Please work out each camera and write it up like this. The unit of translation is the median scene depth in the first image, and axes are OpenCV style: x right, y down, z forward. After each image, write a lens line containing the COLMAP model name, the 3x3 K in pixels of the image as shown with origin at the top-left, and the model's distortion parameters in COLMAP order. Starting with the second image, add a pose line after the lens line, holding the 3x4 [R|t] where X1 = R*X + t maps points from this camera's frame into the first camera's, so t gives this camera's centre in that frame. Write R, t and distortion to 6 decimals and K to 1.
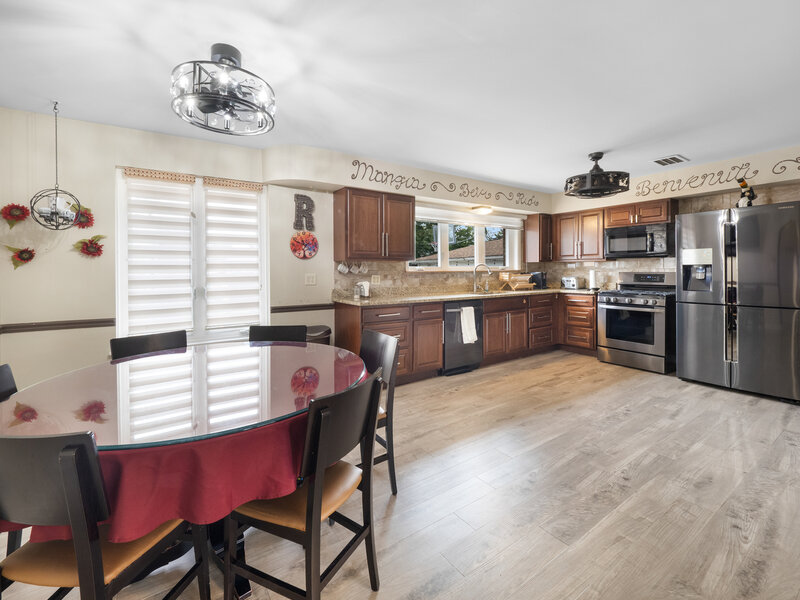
lens RADIAL K [[356.7, 0, 398.9], [0, 356.7, 272.1], [0, 0, 1]] dist [-0.001027, 0.000486]
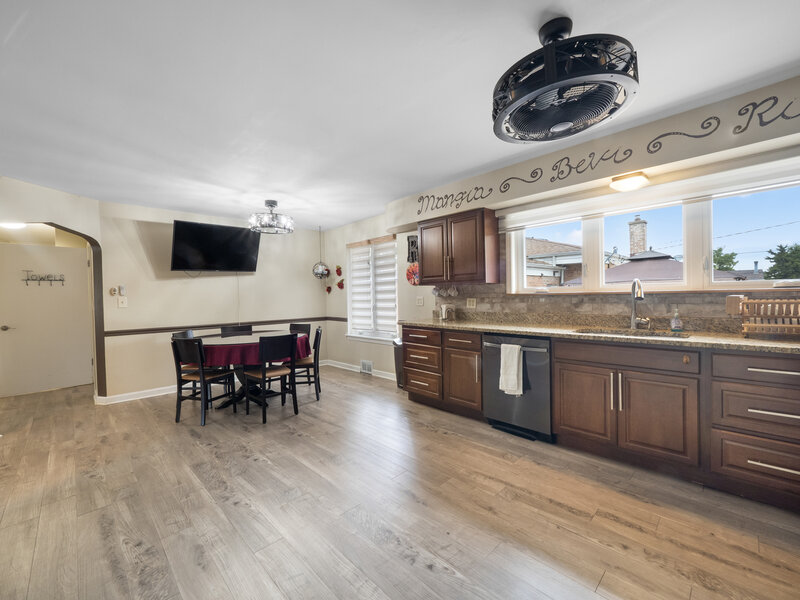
lens RADIAL K [[351.3, 0, 400.0], [0, 351.3, 300.0], [0, 0, 1]] dist [-0.010546, -0.000387]
pose [[0.149380, 0.016418, -0.988643, 0.973695], [0.013107, 0.999741, 0.018583, -0.008190], [0.988693, -0.015734, 0.149127, 0.764546]]
